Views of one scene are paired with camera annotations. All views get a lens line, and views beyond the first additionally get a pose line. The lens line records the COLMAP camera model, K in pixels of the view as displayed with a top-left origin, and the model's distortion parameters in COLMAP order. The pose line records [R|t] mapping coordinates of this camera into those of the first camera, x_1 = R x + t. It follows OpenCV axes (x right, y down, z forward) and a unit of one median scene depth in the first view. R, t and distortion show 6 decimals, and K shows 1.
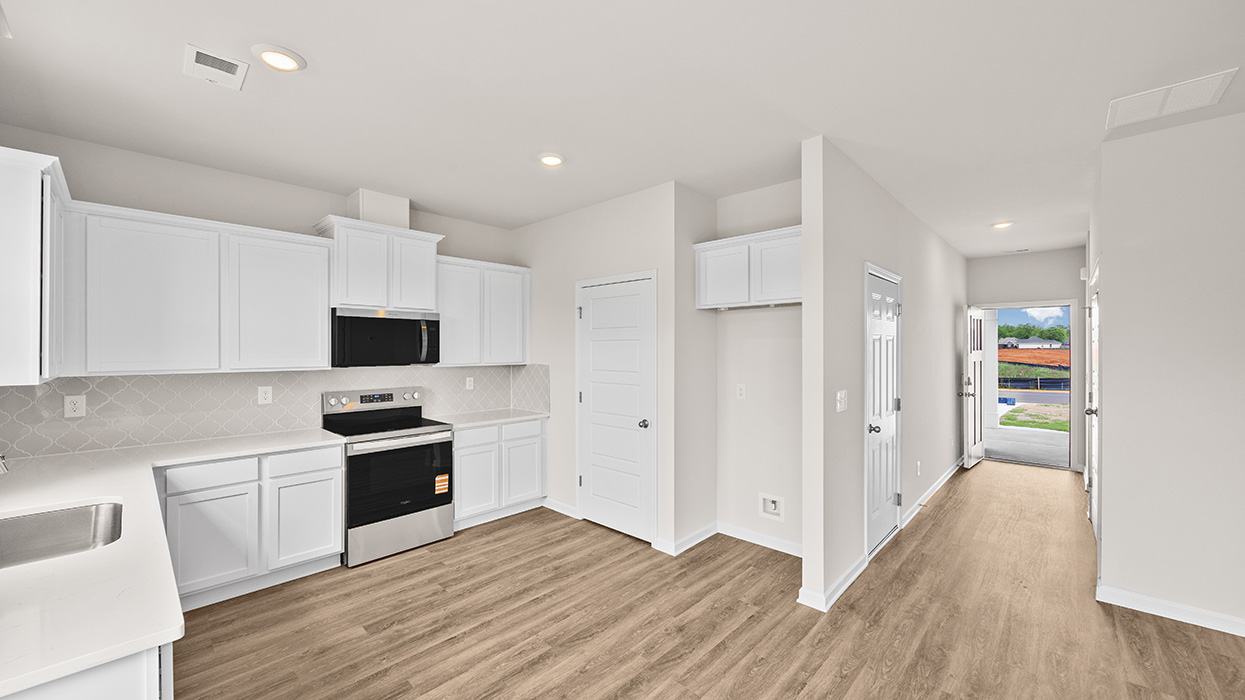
lens RADIAL K [[473.2, 0, 623.9], [0, 473.2, 348.2], [0, 0, 1]] dist [-0.004266, -0.000177]
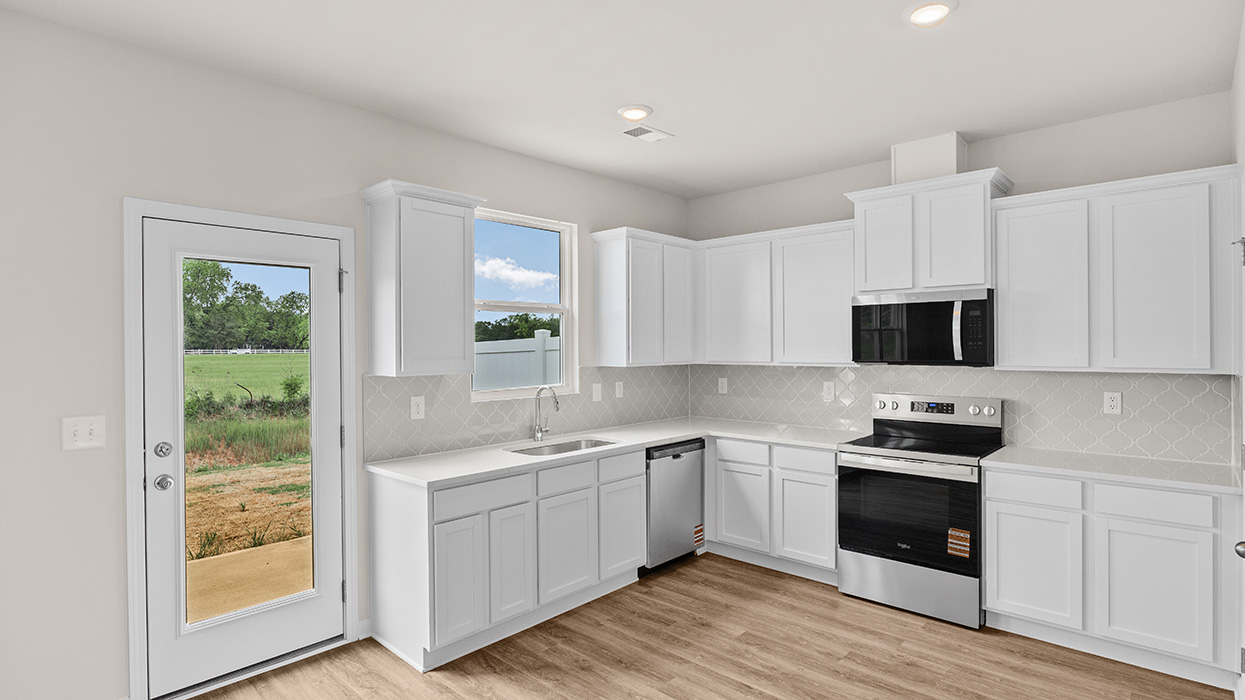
lens RADIAL K [[615.4, 0, 621.6], [0, 615.4, 346.8], [0, 0, 1]] dist [-0.011917, 0.001411]
pose [[0.008485, 0.002049, -0.999962, 0.527781], [0.007948, 0.999966, 0.002116, 0.001670], [0.999932, -0.007966, 0.008469, 0.556260]]
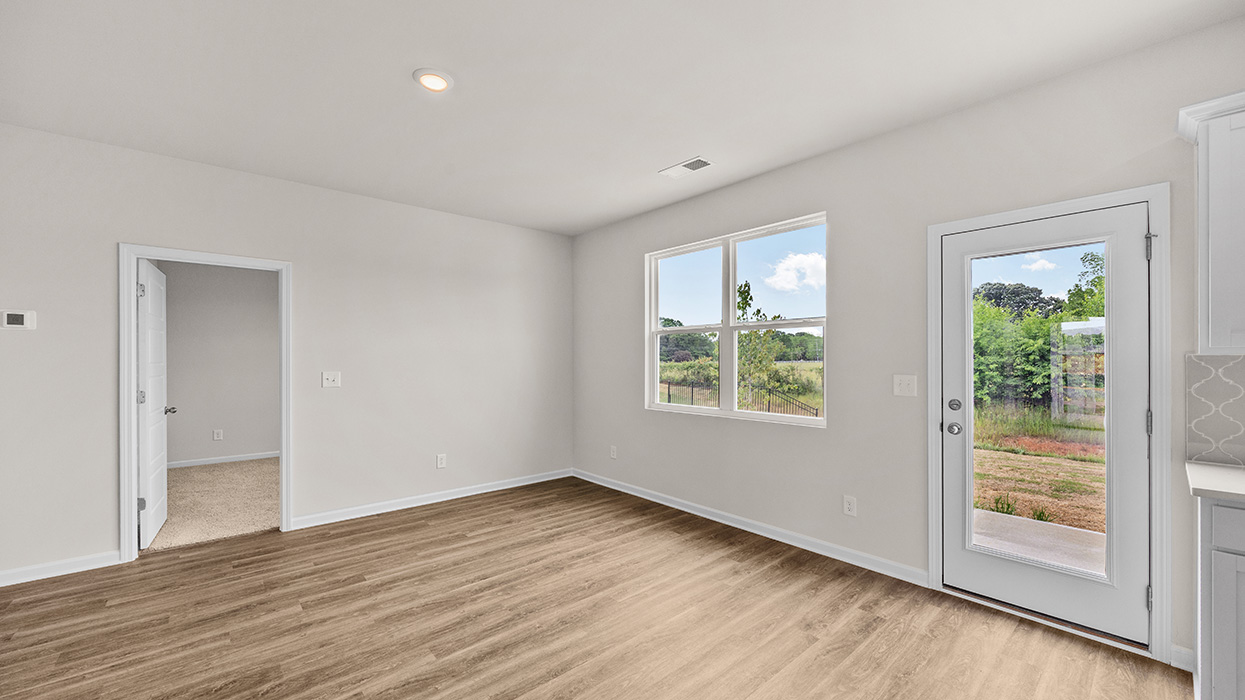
lens RADIAL K [[474.2, 0, 626.0], [0, 474.2, 360.9], [0, 0, 1]] dist [-0.004886, 0.000706]
pose [[-0.995527, 0.002239, 0.094454, 0.237331], [0.002503, 0.999993, 0.002674, 0.049243], [-0.094448, 0.002898, -0.995526, 0.831996]]
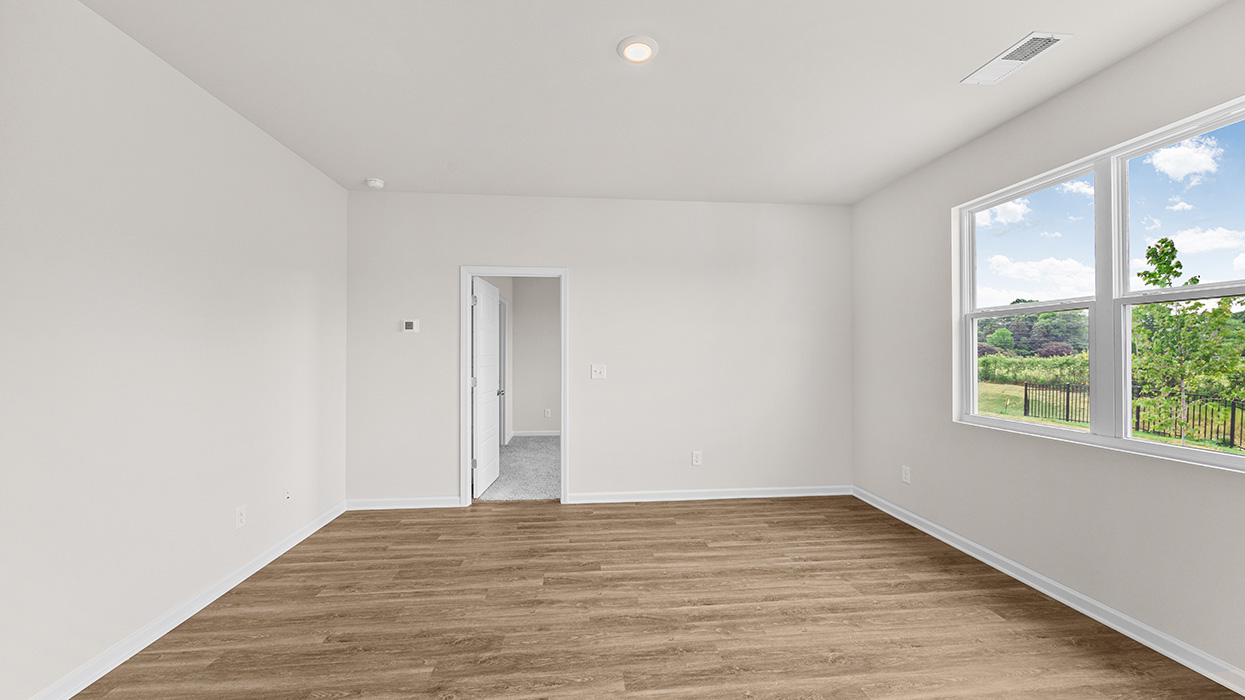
lens RADIAL K [[474.2, 0, 623.6], [0, 474.2, 348.7], [0, 0, 1]] dist [-0.004886, 0.000706]
pose [[-0.753199, 0.008135, 0.657743, 0.179992], [0.001072, 0.999937, -0.011139, 0.049701], [-0.657792, -0.007685, -0.753160, 0.657792]]
